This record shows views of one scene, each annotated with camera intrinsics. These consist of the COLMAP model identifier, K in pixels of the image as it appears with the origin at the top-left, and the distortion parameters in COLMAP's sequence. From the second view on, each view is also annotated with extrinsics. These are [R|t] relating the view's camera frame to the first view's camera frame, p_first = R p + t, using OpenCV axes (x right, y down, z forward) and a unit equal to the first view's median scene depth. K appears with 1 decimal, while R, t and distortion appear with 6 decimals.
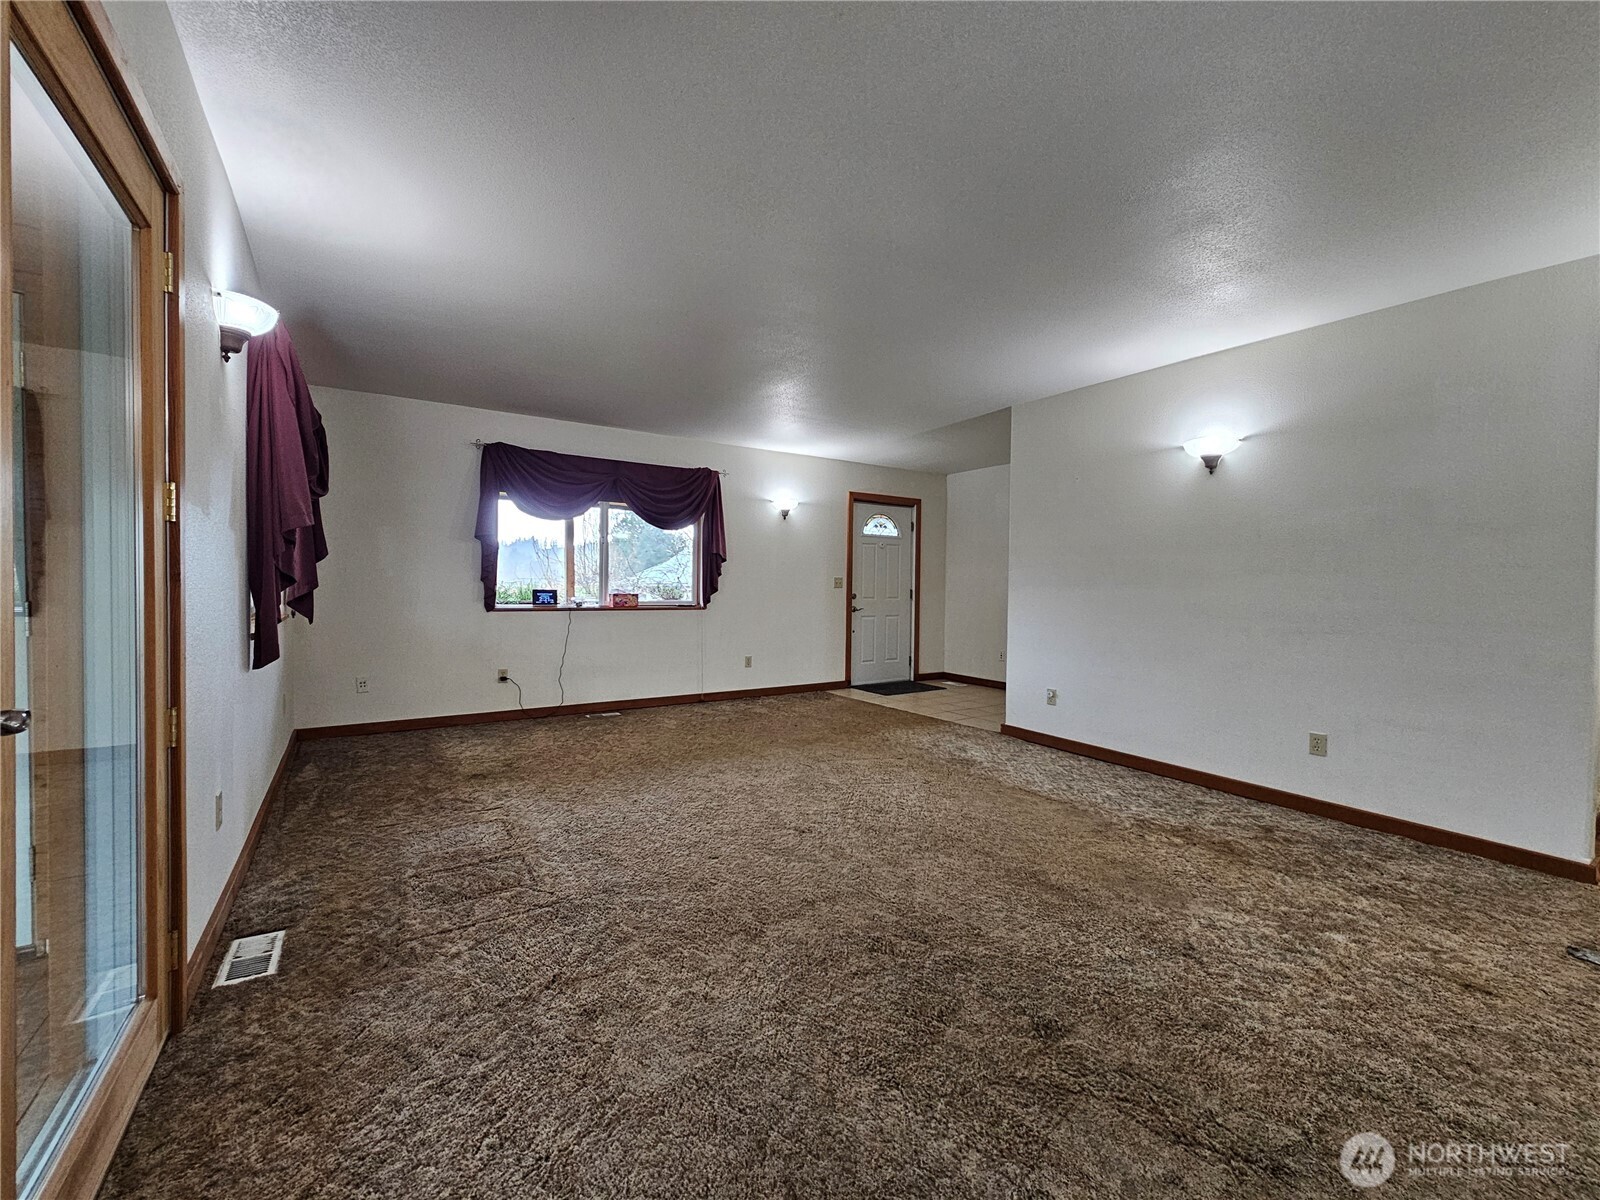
lens RADIAL K [[653.5, 0, 794.2], [0, 653.5, 596.0], [0, 0, 1]] dist [0.000932, -0.000065]
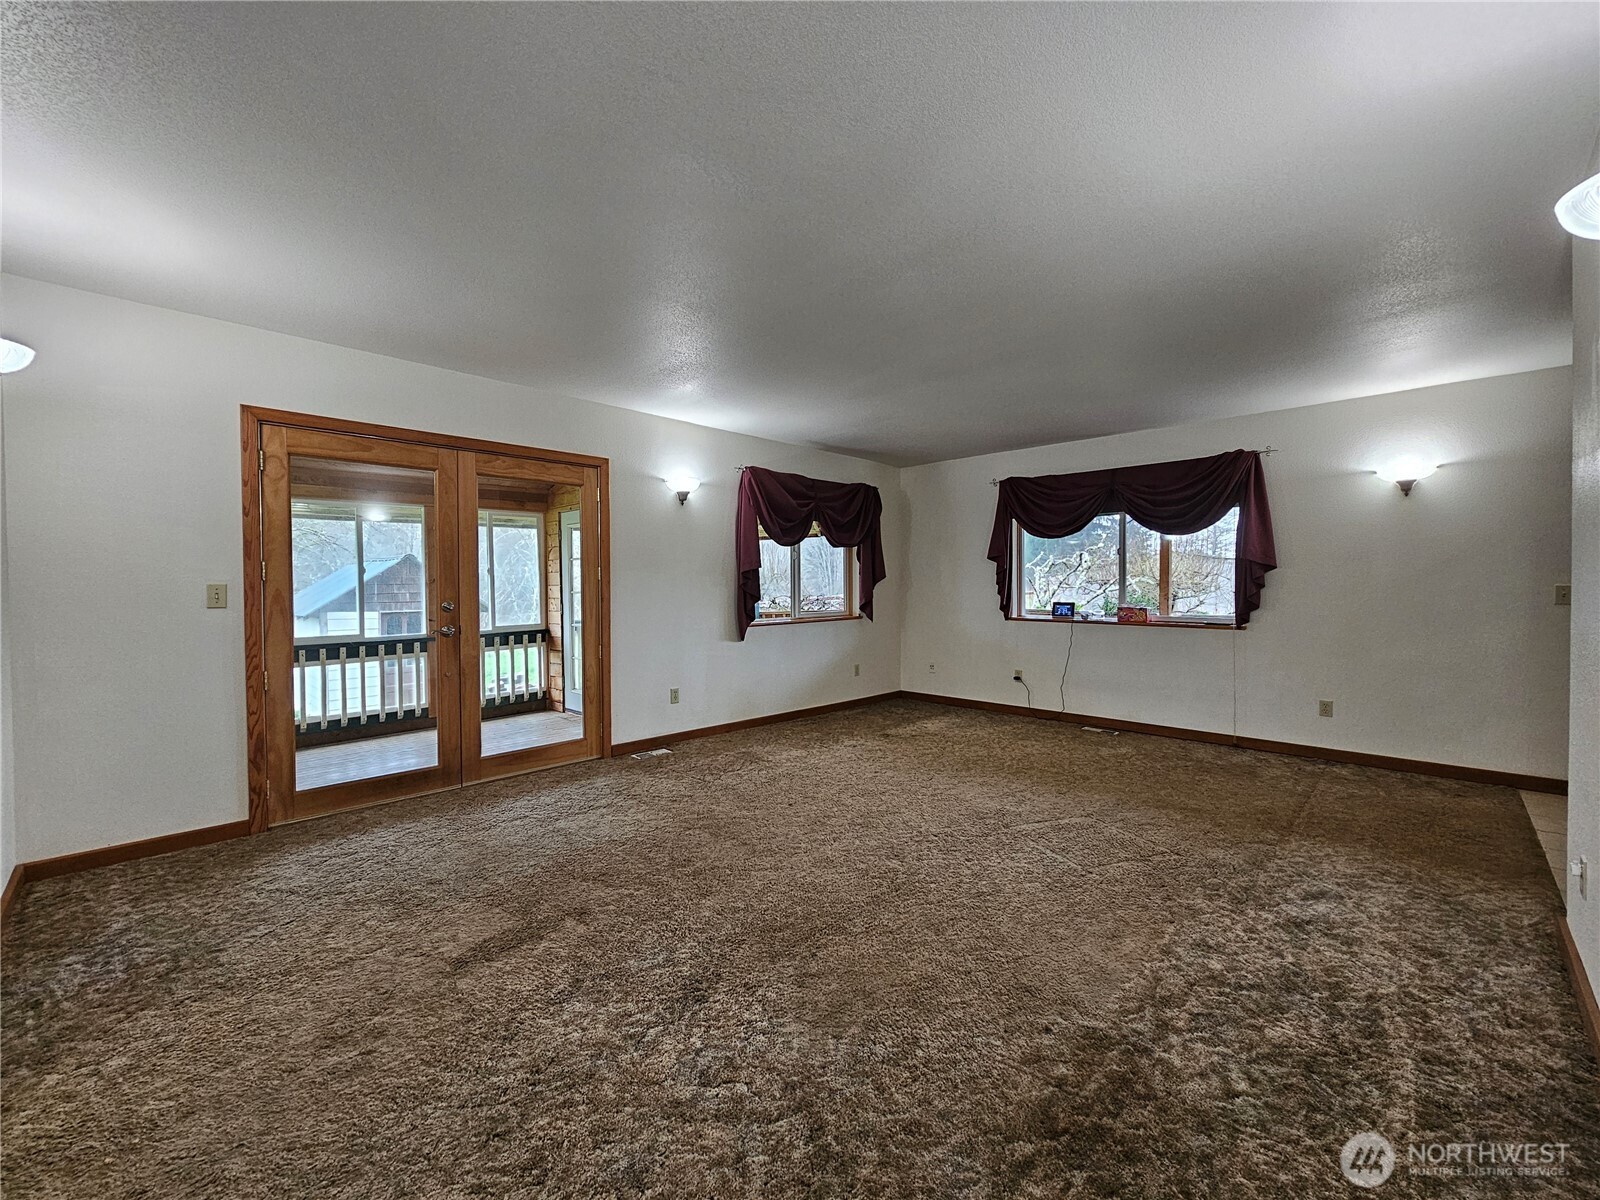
lens RADIAL K [[653.5, 0, 794.2], [0, 653.5, 596.0], [0, 0, 1]] dist [0.000932, -0.000065]
pose [[0.216312, 0.007642, -0.976294, 0.584067], [-0.015318, 0.999873, 0.004433, -0.018215], [0.976204, 0.013996, 0.216402, 0.347904]]
